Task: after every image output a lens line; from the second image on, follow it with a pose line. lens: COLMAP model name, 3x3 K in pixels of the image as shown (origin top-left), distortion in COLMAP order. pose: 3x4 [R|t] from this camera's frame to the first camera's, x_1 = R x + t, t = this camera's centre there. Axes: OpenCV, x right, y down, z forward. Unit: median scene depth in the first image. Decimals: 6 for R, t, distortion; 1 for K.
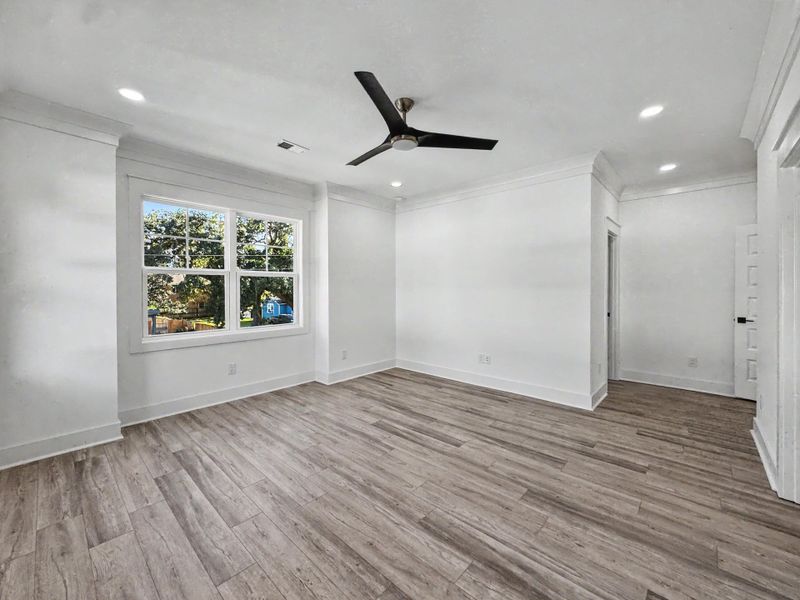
lens RADIAL K [[323.6, 0, 403.0], [0, 323.6, 293.2], [0, 0, 1]] dist [-0.003938, 0.000216]
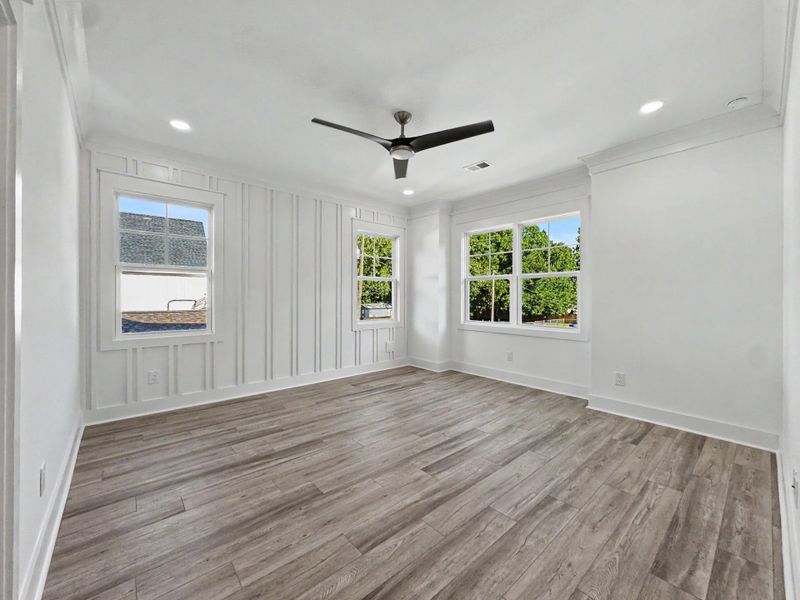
lens RADIAL K [[323.6, 0, 405.1], [0, 323.6, 300.4], [0, 0, 1]] dist [-0.003938, 0.000216]
pose [[-0.096919, 0.012448, -0.995214, 0.937507], [-0.017762, 0.999741, 0.014234, 0.019253], [0.995134, 0.019057, -0.096672, 0.953144]]
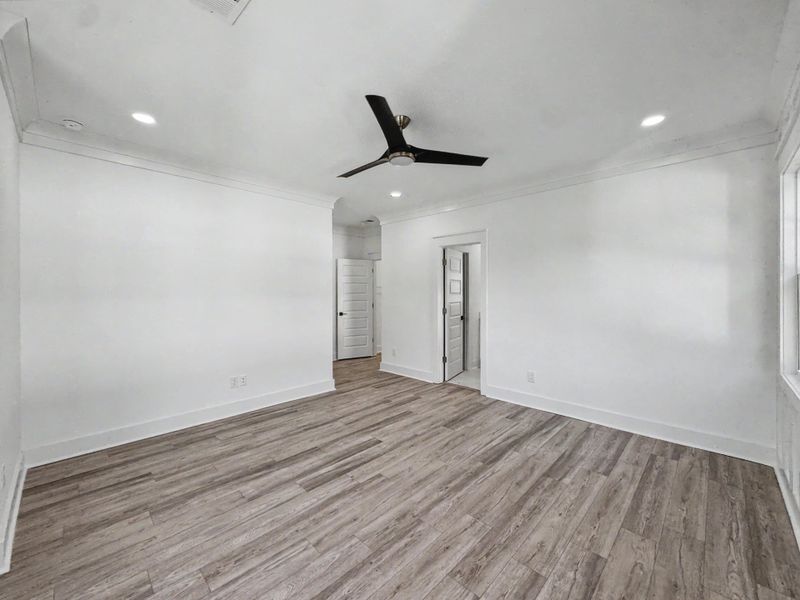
lens RADIAL K [[323.6, 0, 393.8], [0, 323.6, 294.9], [0, 0, 1]] dist [-0.003938, 0.000216]
pose [[0.053834, -0.009391, 0.998506, -0.868457], [0.015317, 0.999846, 0.008578, -0.037945], [-0.998432, 0.014832, 0.053970, 0.825677]]
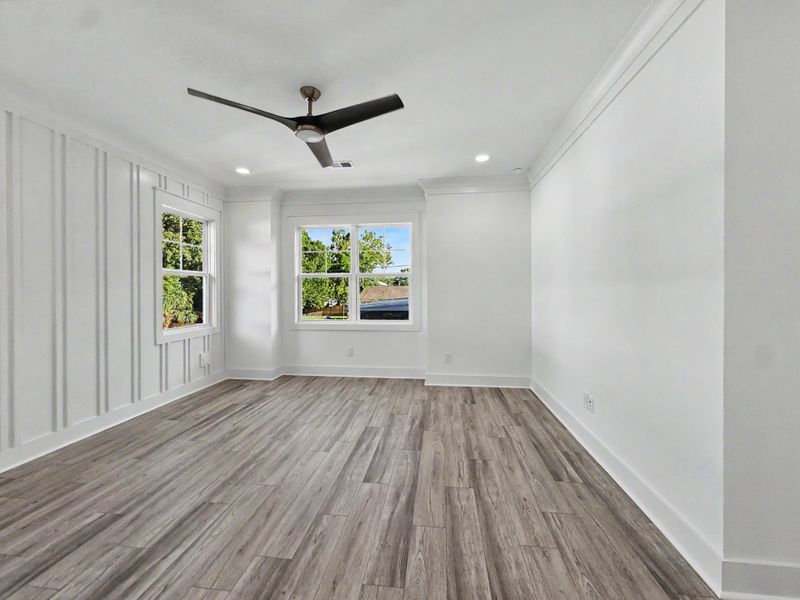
lens RADIAL K [[323.6, 0, 403.8], [0, 323.6, 295.9], [0, 0, 1]] dist [-0.003938, 0.000216]
pose [[0.586944, 0.011694, -0.809543, 0.808442], [-0.008170, 0.999930, 0.008521, 0.005191], [0.809586, 0.001613, 0.586999, 0.563227]]
